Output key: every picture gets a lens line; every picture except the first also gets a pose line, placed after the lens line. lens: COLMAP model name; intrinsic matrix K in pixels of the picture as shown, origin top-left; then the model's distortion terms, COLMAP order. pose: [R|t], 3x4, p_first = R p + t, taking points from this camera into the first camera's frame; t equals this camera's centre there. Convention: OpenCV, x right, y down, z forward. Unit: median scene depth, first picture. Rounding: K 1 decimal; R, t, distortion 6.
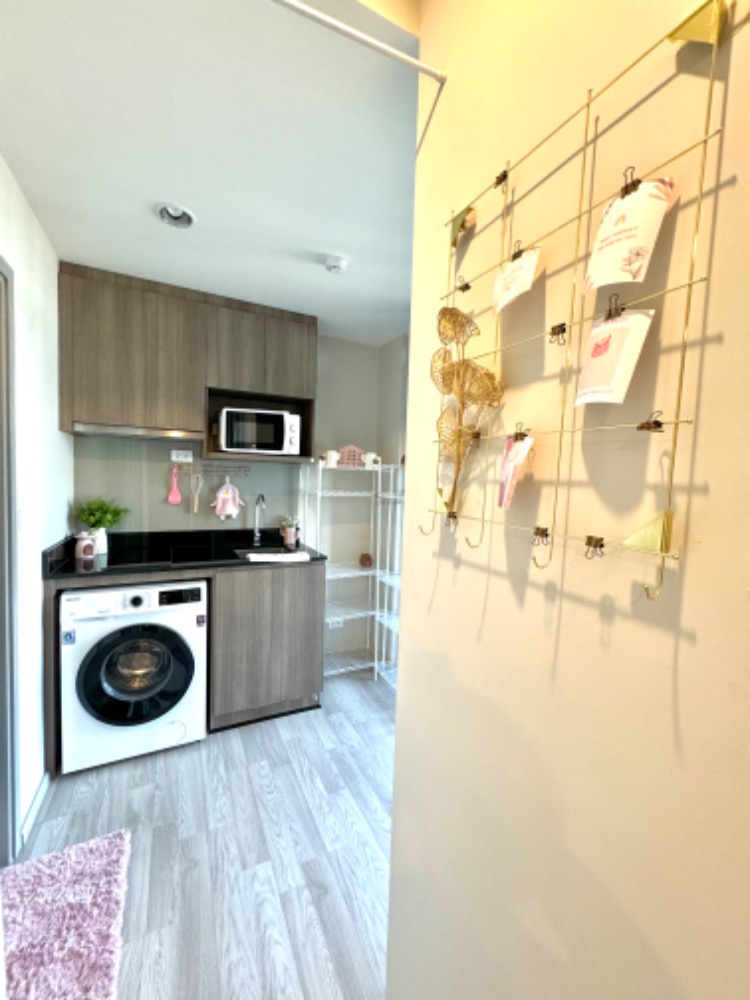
lens RADIAL K [[400.9, 0, 376.9], [0, 400.9, 498.8], [0, 0, 1]] dist [-0.002035, 0.000217]
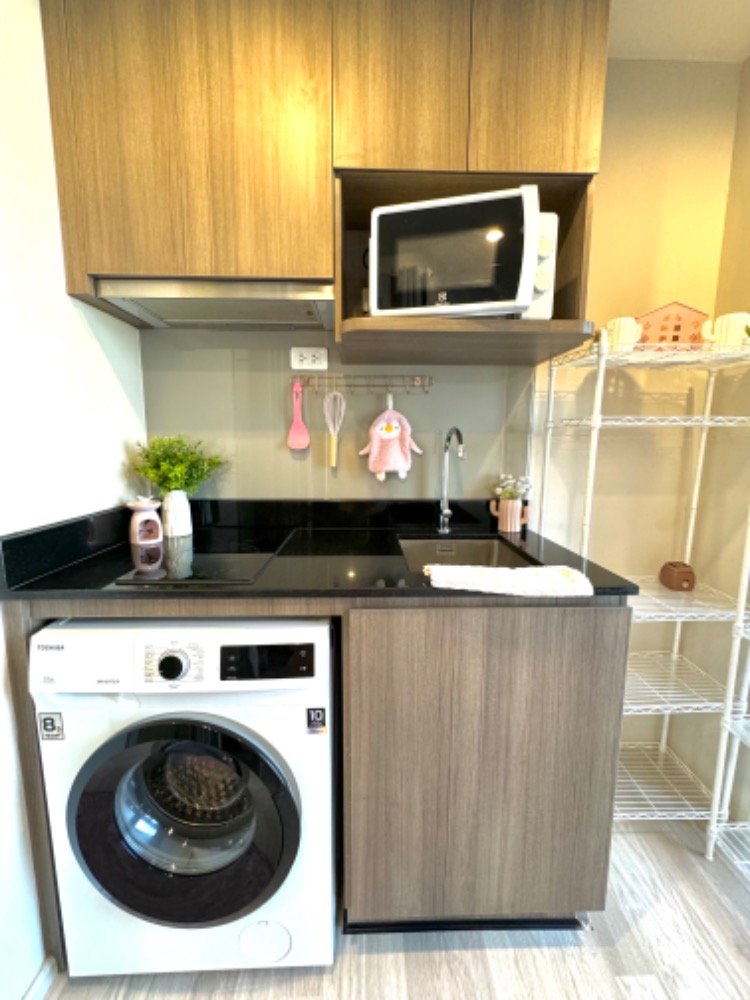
lens RADIAL K [[405.9, 0, 371.4], [0, 405.9, 496.8], [0, 0, 1]] dist [-0.000762, 0.000222]
pose [[0.900307, 0.031400, -0.434121, -0.193451], [0.001898, 0.997102, 0.076056, 0.038419], [0.435251, -0.069298, 0.897638, 0.602226]]
